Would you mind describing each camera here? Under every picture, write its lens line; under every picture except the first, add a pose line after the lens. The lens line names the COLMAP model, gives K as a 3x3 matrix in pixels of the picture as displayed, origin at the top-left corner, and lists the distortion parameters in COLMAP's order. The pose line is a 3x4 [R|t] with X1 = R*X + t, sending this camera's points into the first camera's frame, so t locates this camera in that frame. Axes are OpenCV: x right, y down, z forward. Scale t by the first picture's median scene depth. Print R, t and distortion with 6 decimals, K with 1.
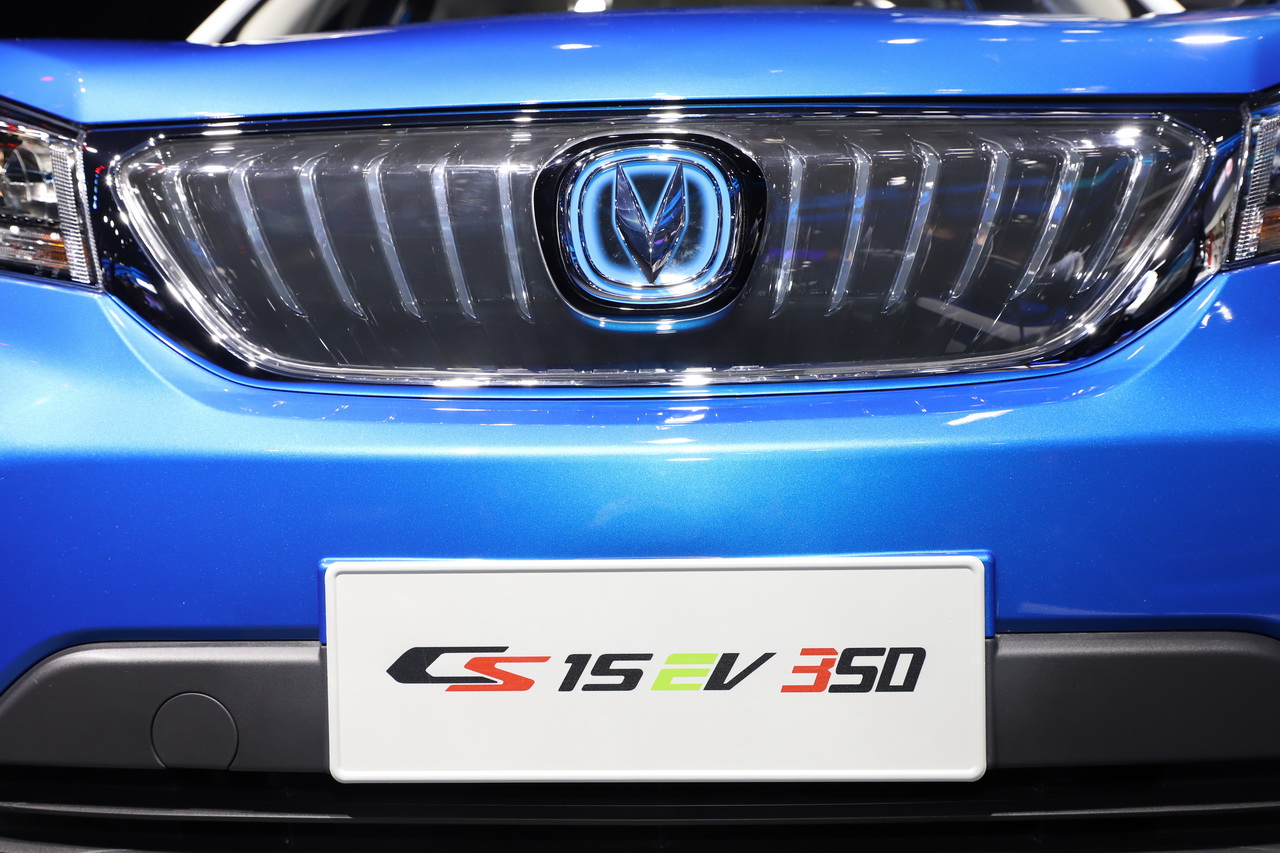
lens RADIAL K [[1702.7, 0, 640.0], [0, 1702.7, 426.5], [0, 0, 1]] dist [0.109931, 0.011119]
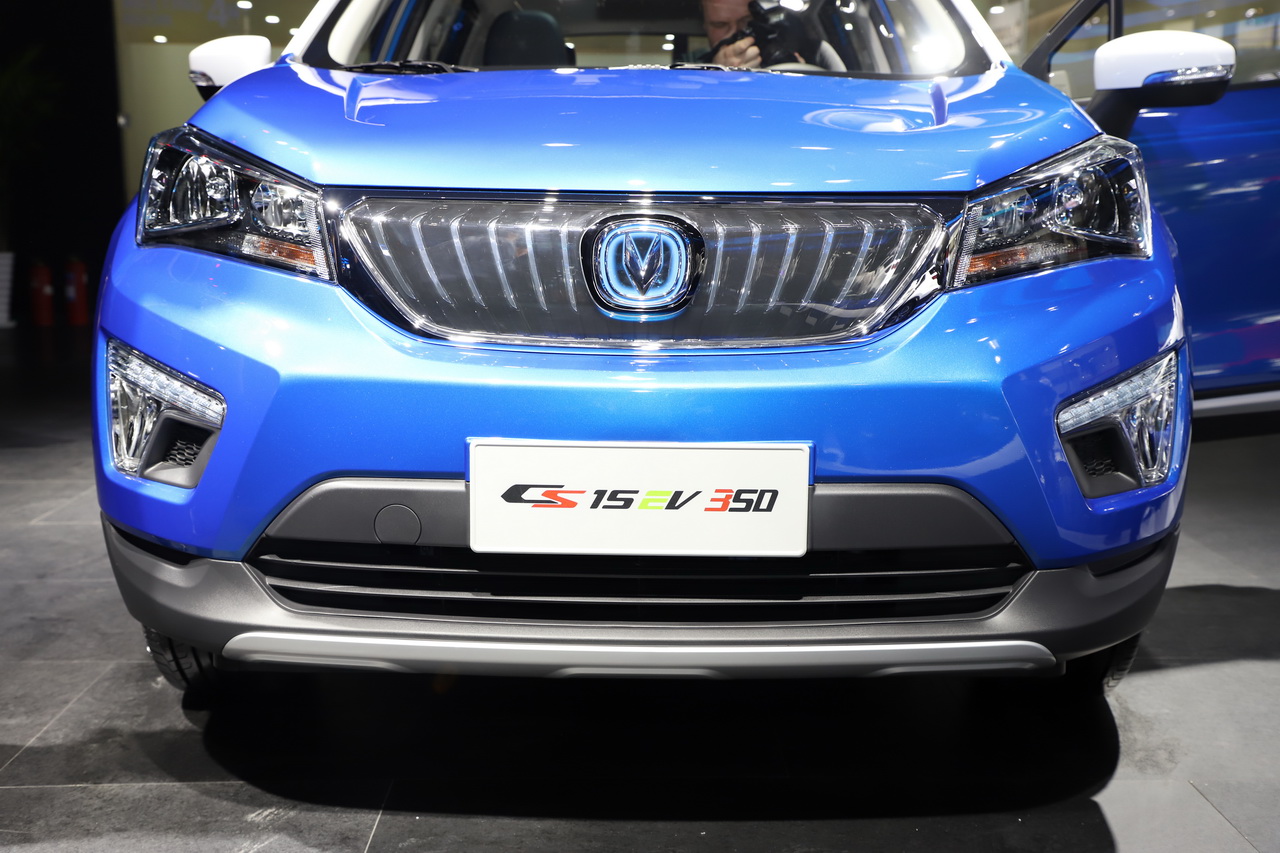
lens RADIAL K [[1702.7, 0, 640.0], [0, 1702.7, 426.5], [0, 0, 1]] dist [0.109931, 0.011119]
pose [[0.999298, 0.020965, 0.031041, -0.051200], [-0.023965, 0.994733, 0.099656, -0.127468], [-0.028788, -0.100330, 0.994538, -0.886559]]
